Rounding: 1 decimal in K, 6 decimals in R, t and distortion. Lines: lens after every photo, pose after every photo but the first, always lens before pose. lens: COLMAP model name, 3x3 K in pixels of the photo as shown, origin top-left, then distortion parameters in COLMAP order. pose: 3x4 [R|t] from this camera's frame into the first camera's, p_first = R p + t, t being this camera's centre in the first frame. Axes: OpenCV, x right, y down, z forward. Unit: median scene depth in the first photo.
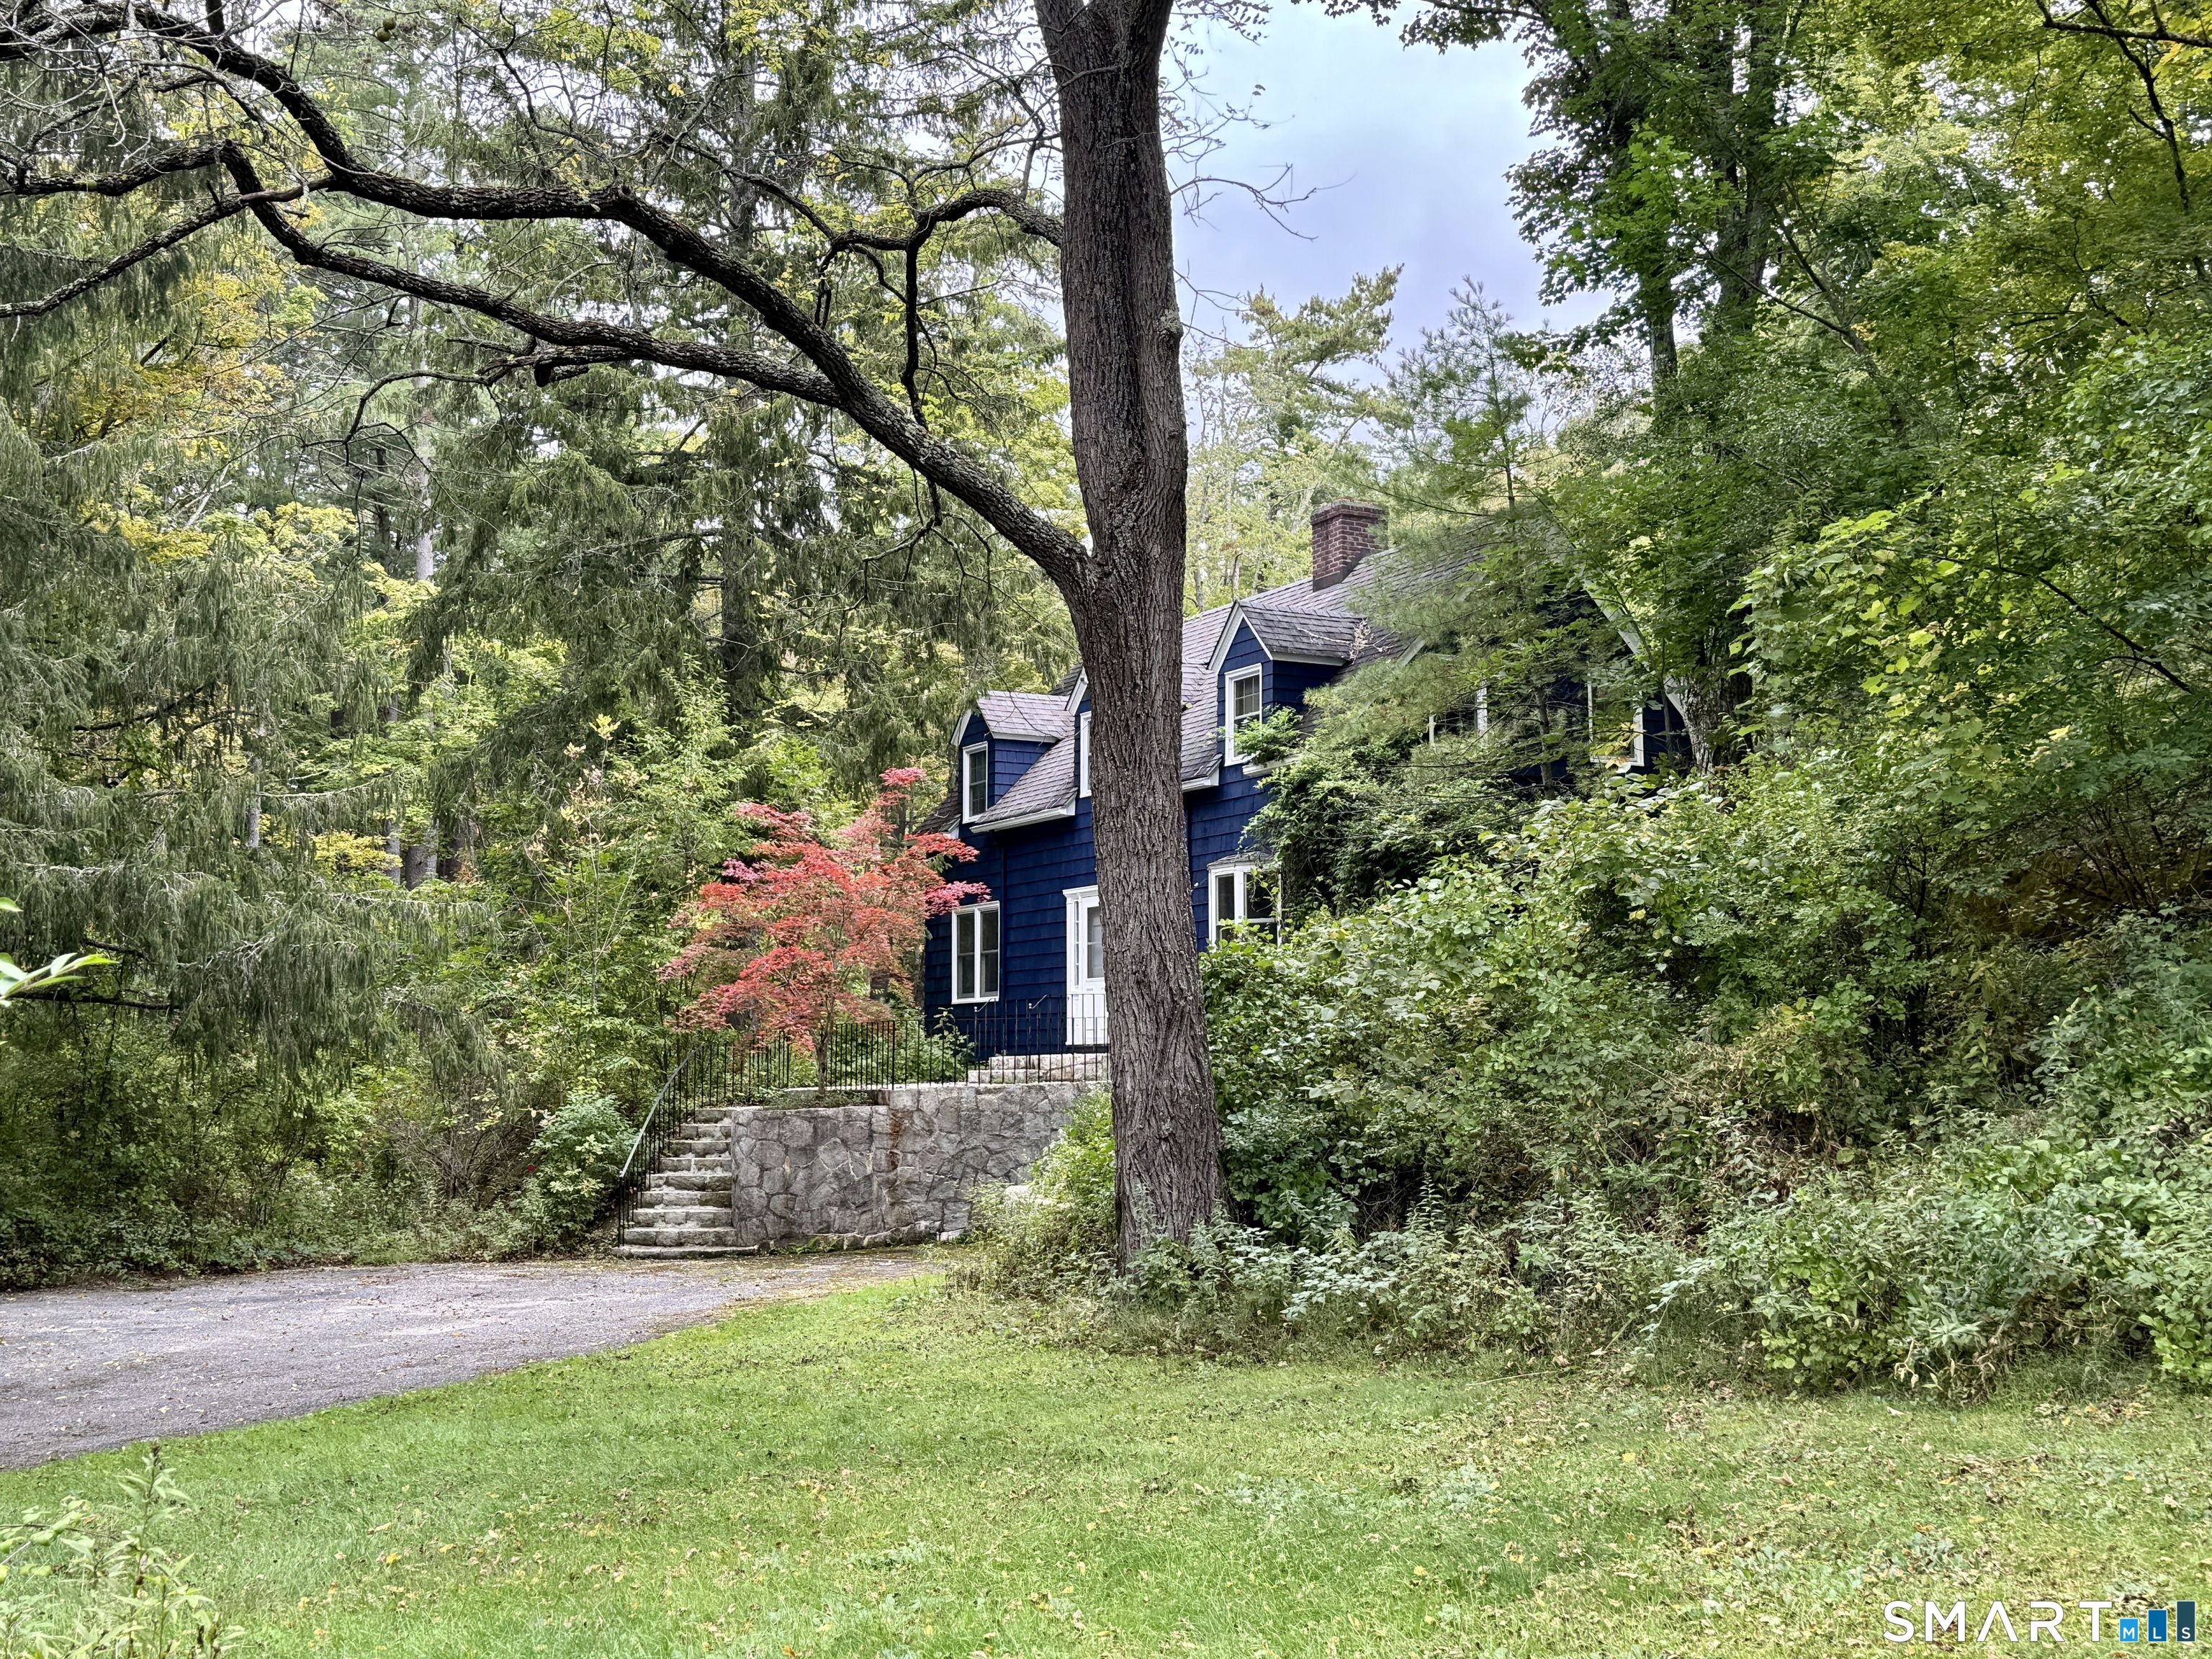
lens RADIAL K [[2491.7, 0, 1108.1], [0, 2491.7, 826.0], [0, 0, 1]] dist [0.011411, 0.000000]
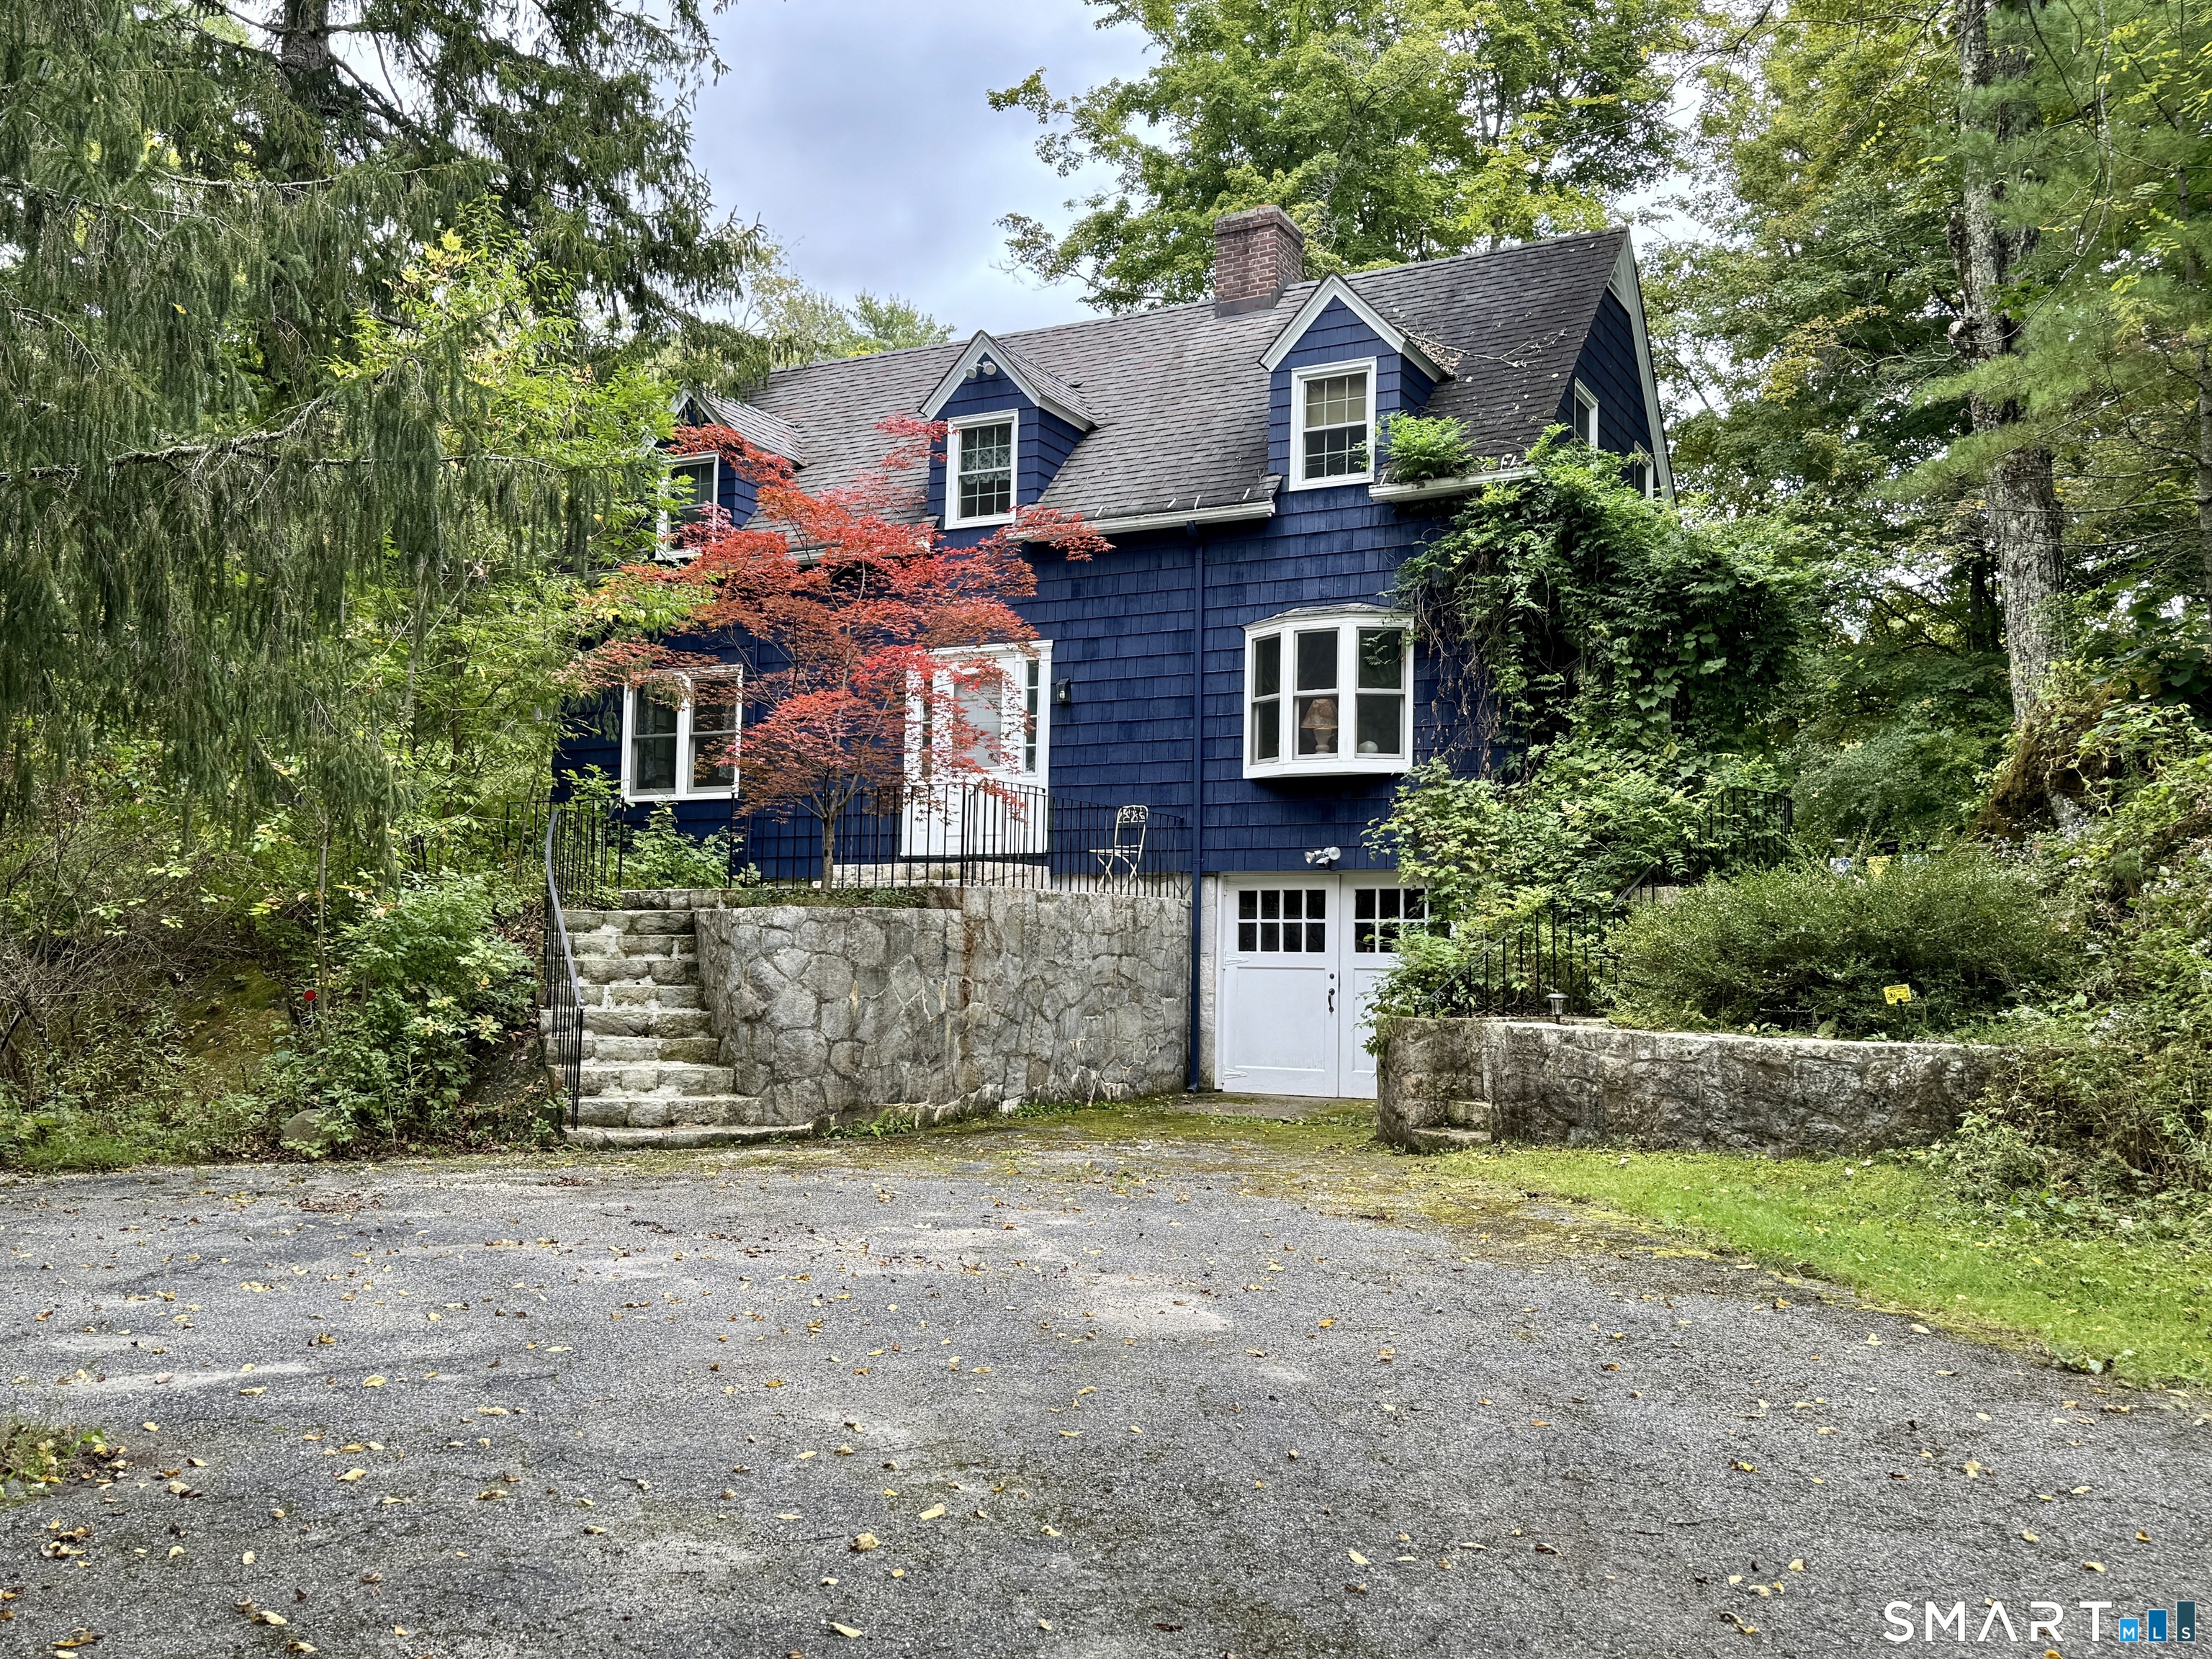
lens RADIAL K [[2099.6, 0, 1105.6], [0, 2099.6, 832.8], [0, 0, 1]] dist [0.016159, 0.000000]
pose [[0.802153, 0.068507, 0.593176, -0.388460], [-0.079828, 0.996783, -0.007169, 0.092952], [-0.591759, -0.041602, 0.805041, 0.532217]]
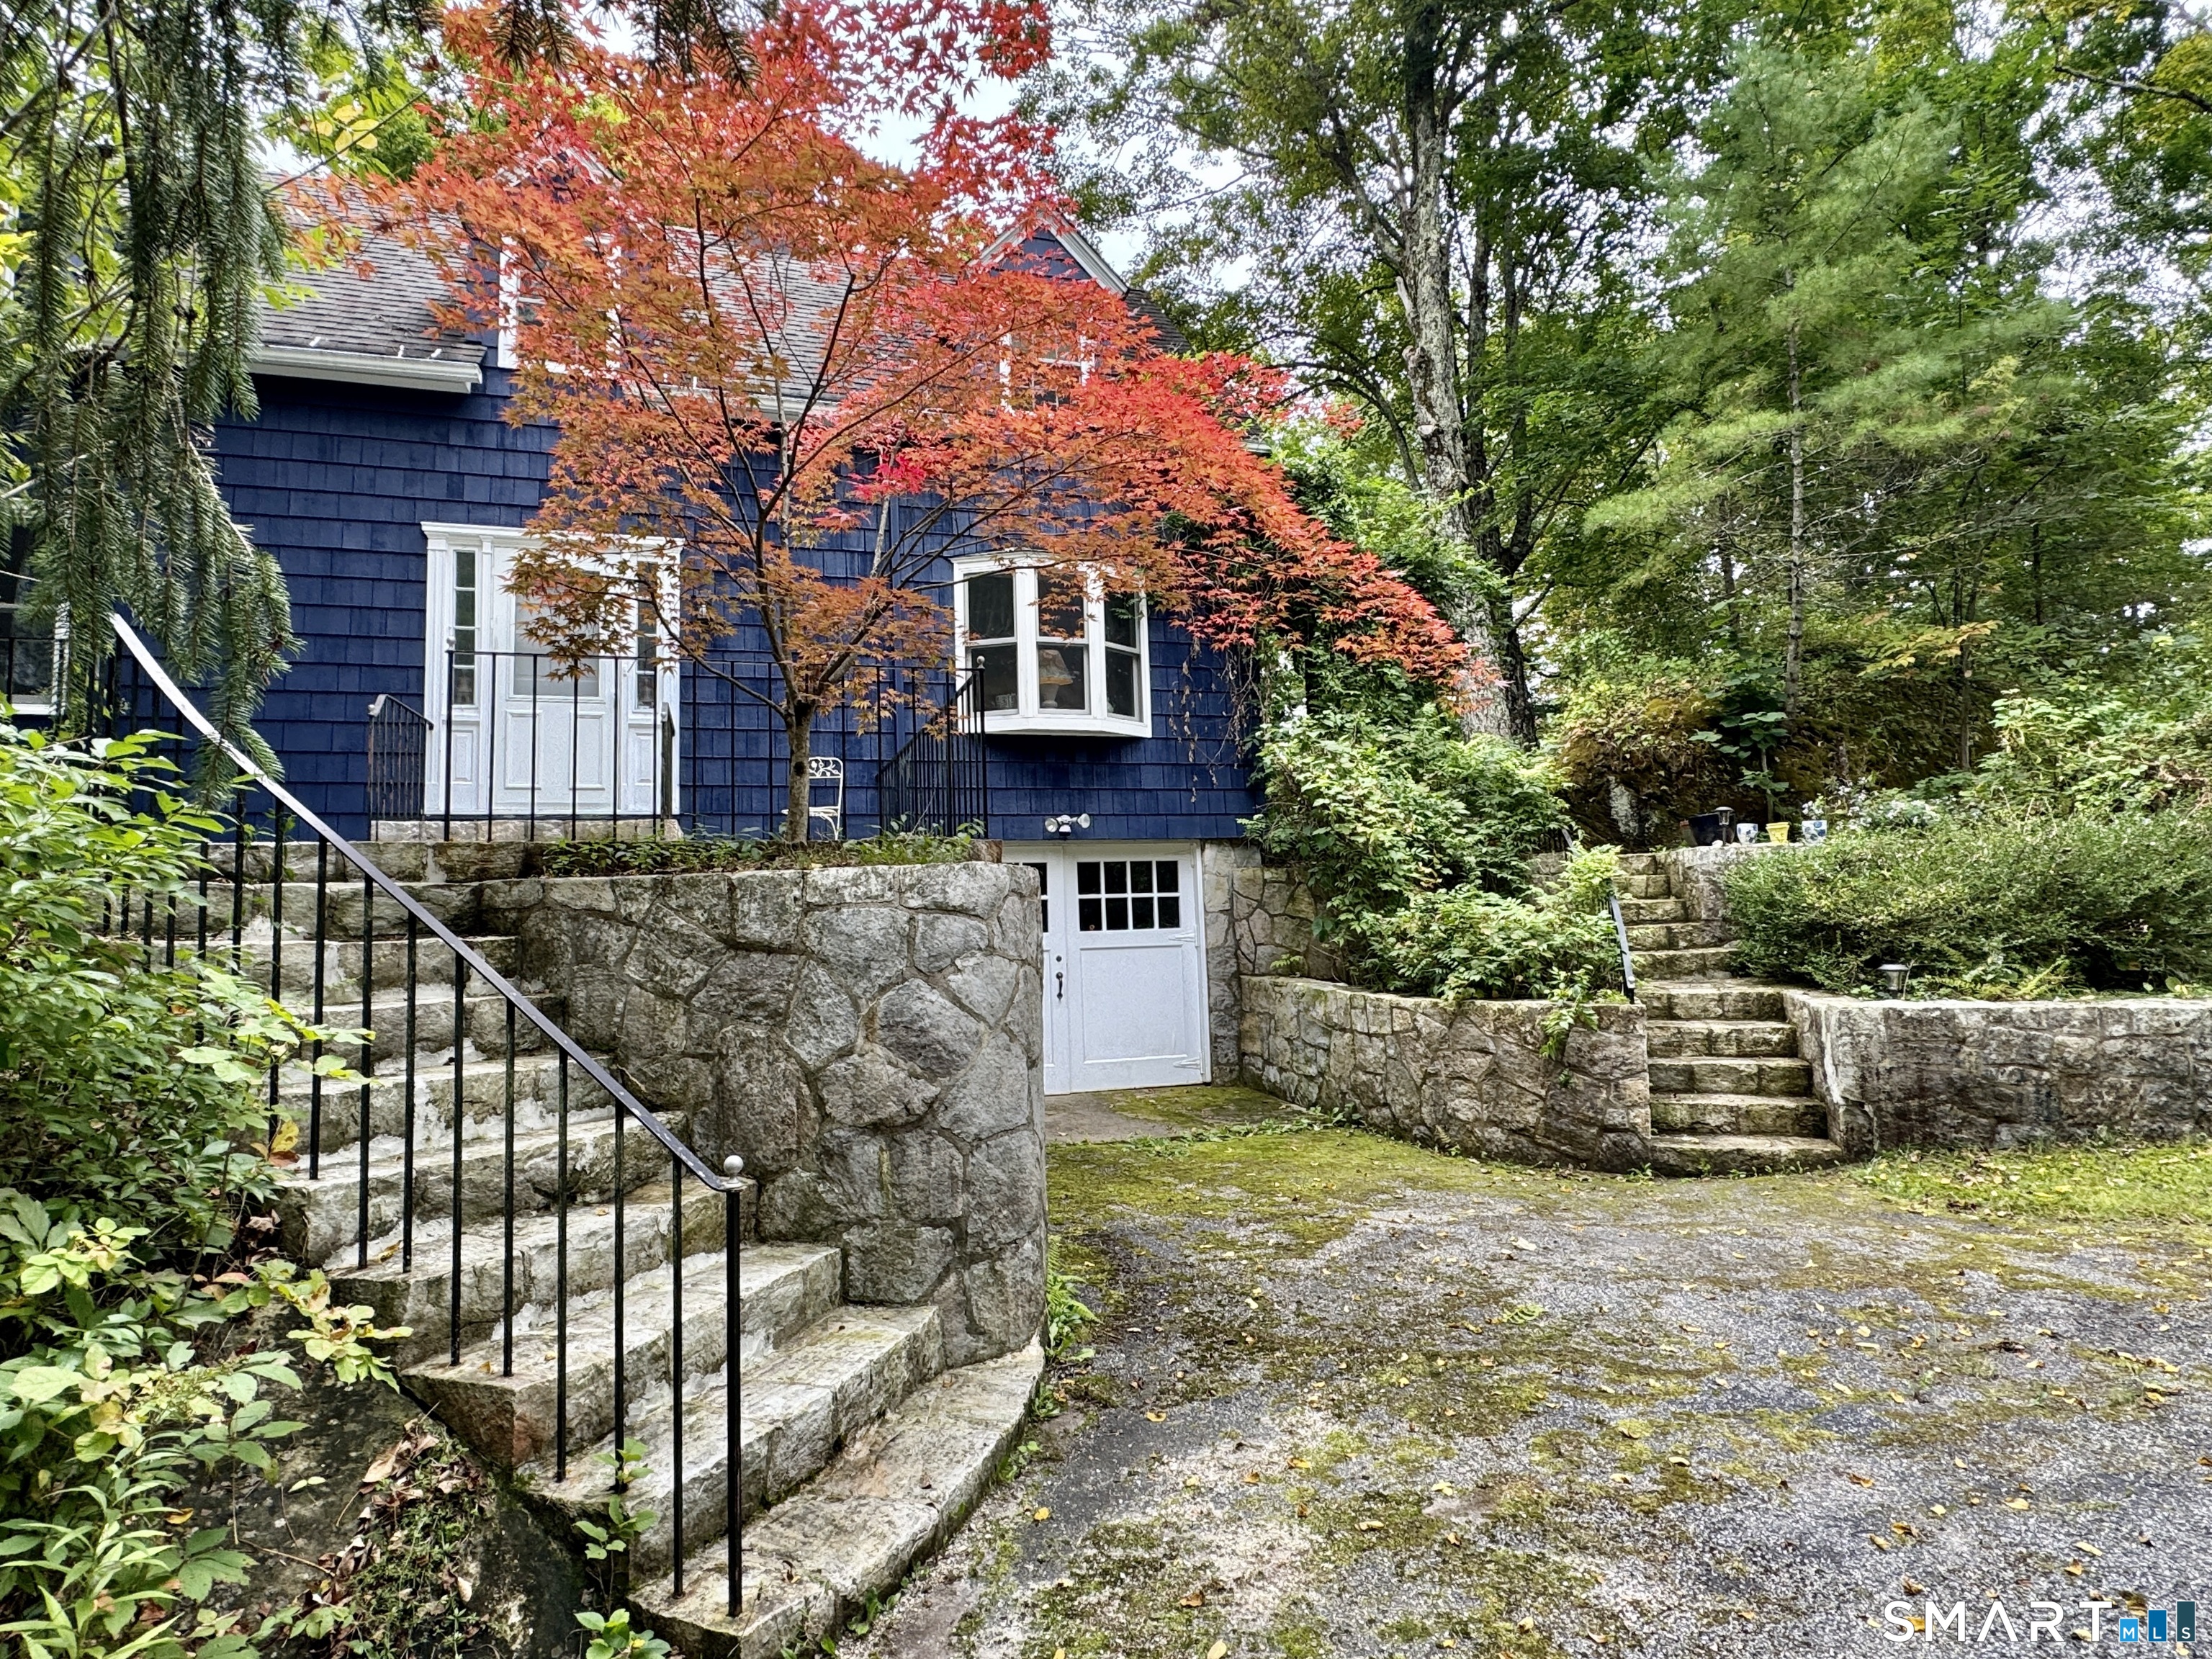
lens RADIAL K [[1197.8, 0, 1104.6], [0, 1197.8, 846.1], [0, 0, 1]] dist [-0.002990, -0.002357]
pose [[0.145412, 0.082446, 0.985930, -0.272554], [-0.059904, 0.995427, -0.074405, 0.120720], [-0.987556, -0.048241, 0.149686, 0.959895]]
